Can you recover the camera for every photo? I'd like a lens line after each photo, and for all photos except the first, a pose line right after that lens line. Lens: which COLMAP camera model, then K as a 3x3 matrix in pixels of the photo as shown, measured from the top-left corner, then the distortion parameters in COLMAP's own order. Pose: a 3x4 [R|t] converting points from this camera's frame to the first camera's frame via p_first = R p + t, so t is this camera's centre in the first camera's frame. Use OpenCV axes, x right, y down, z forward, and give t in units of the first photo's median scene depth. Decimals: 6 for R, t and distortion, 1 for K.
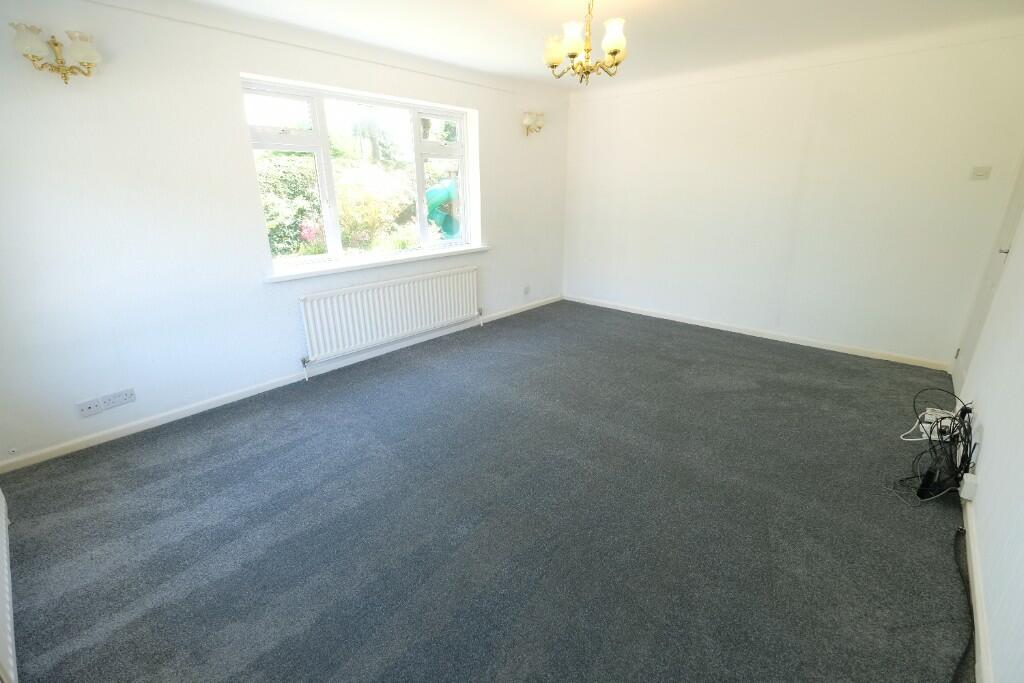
lens RADIAL K [[425.2, 0, 506.3], [0, 425.2, 324.9], [0, 0, 1]] dist [-0.001095, -0.000202]
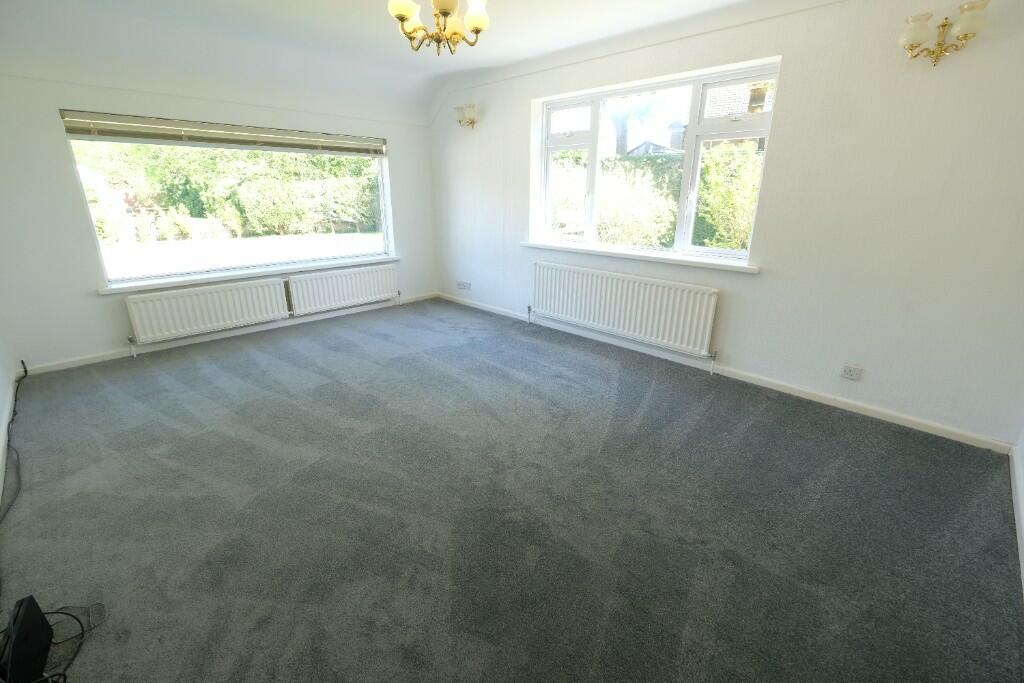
lens RADIAL K [[441.0, 0, 522.6], [0, 441.0, 332.1], [0, 0, 1]] dist [-0.000258, -0.000014]
pose [[-0.008193, 0.330839, -0.943652, 0.760649], [-0.297417, 0.900170, 0.318177, -0.249589], [0.954712, 0.283265, 0.091022, 0.753247]]
